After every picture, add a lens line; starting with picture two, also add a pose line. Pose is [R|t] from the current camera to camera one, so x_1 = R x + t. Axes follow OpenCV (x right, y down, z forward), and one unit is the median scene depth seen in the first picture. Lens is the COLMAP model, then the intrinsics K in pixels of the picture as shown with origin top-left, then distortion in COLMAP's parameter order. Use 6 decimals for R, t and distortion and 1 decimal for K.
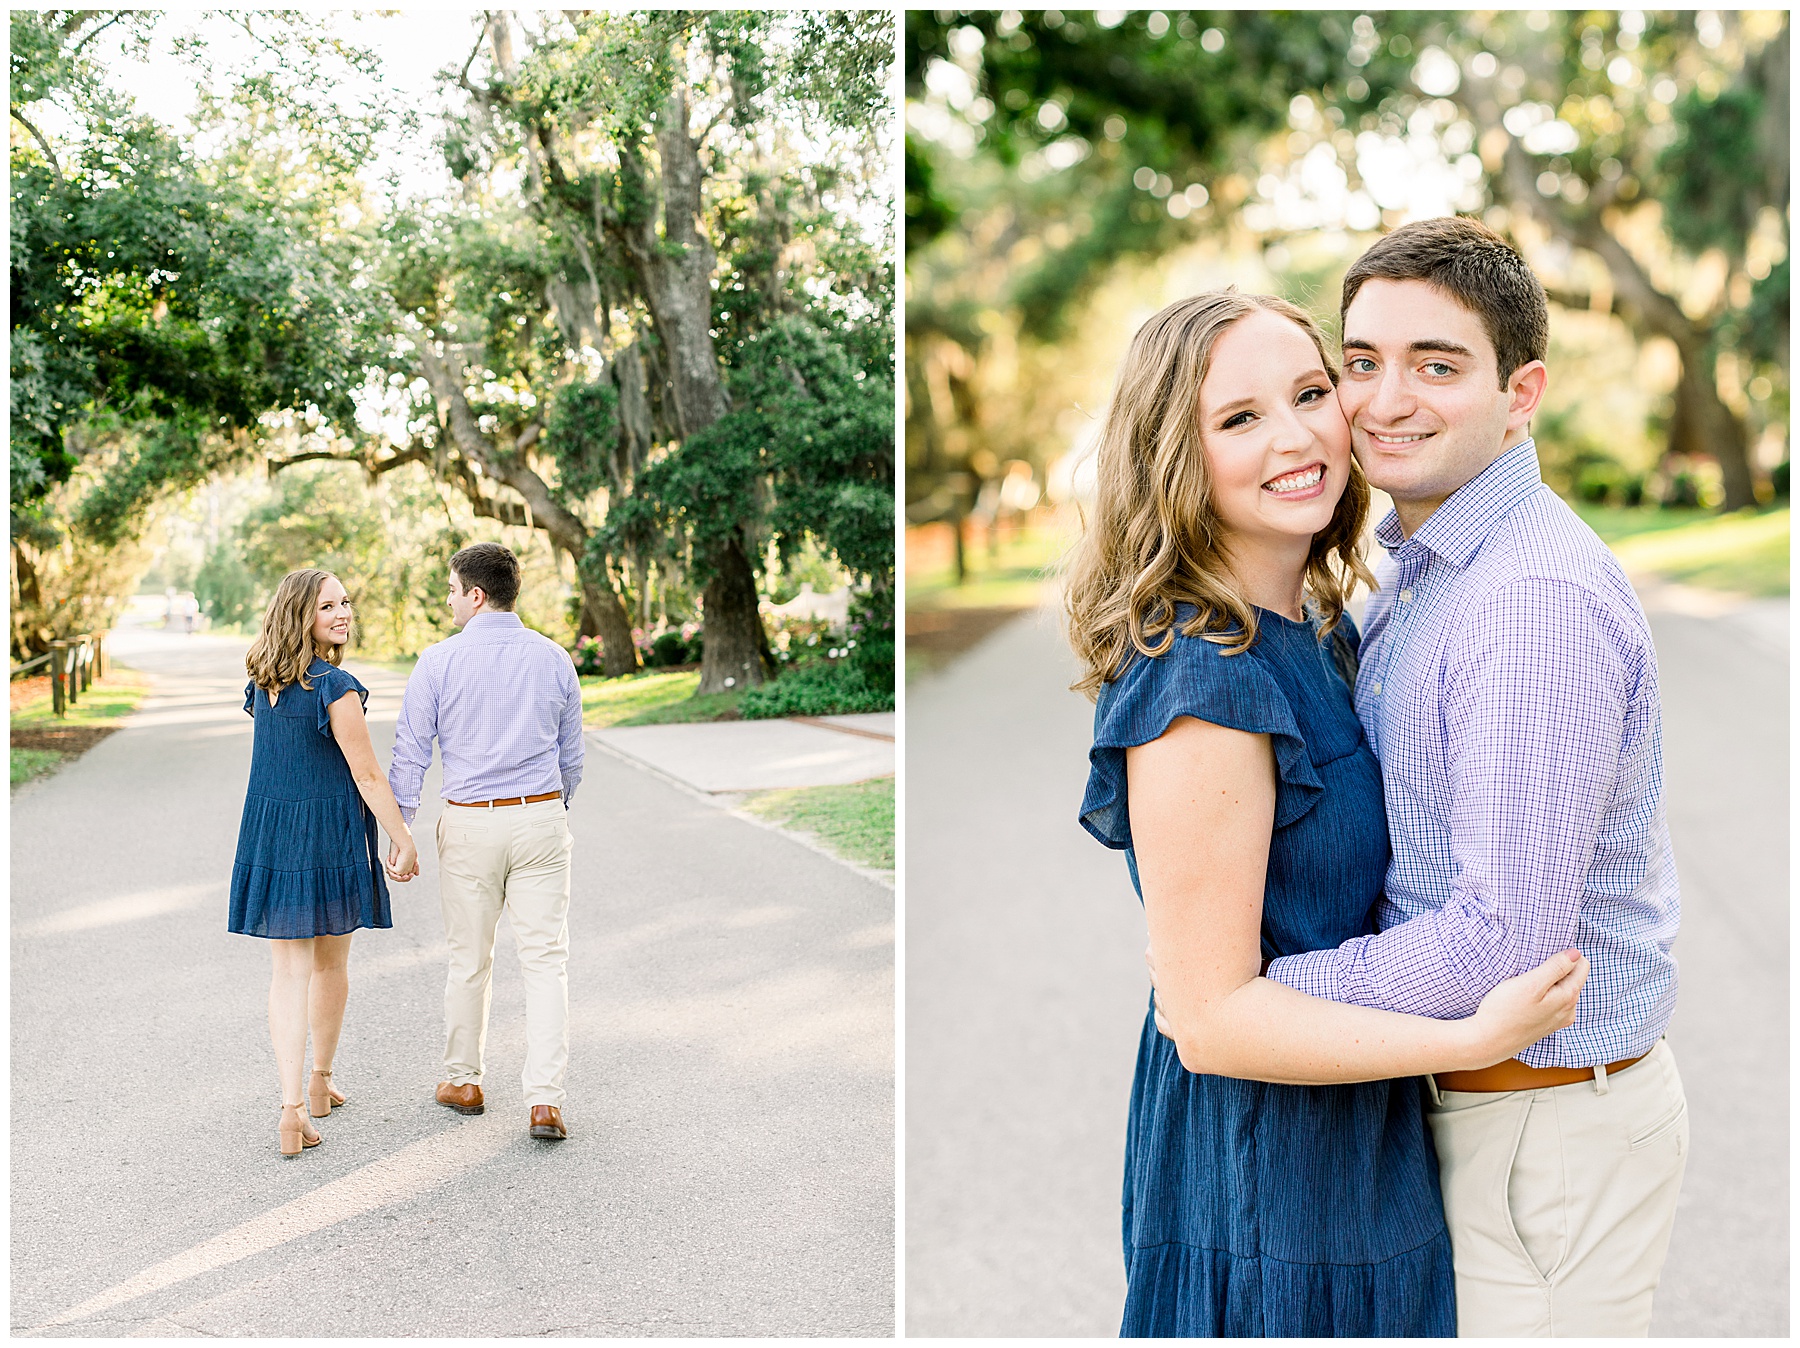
lens RADIAL K [[2293.1, 0, 477.4], [0, 2293.1, 721.9], [0, 0, 1]] dist [0.002724, 0.024407]
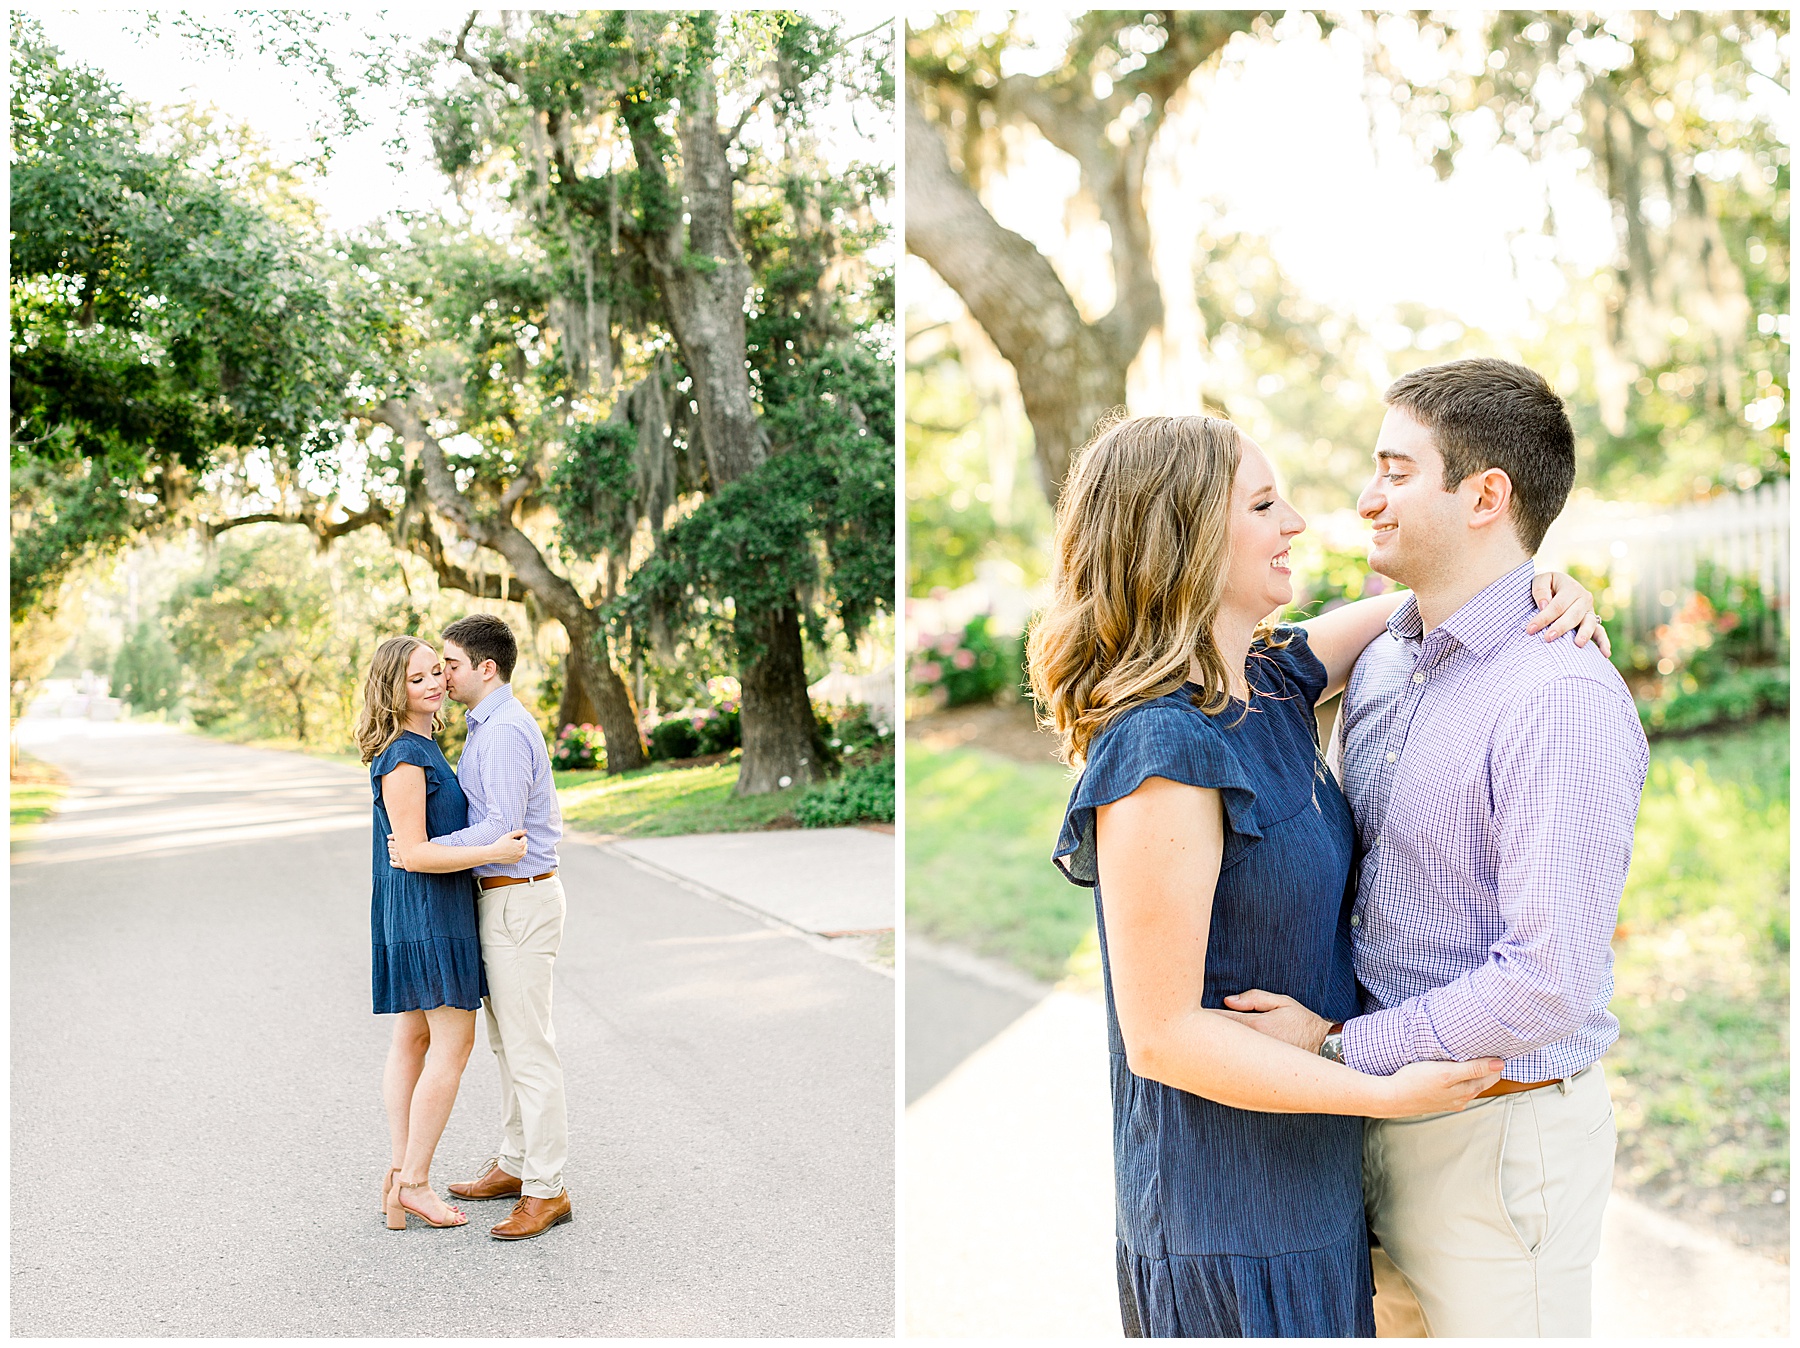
lens RADIAL K [[1897.8, 0, 390.9], [0, 1897.8, 668.7], [0, 0, 1]] dist [0.005835, 0.003649]
pose [[0.999254, -0.003547, 0.038454, -0.054717], [0.005901, 0.998103, -0.061287, -0.016420], [-0.038164, 0.061468, 0.997379, 0.319045]]
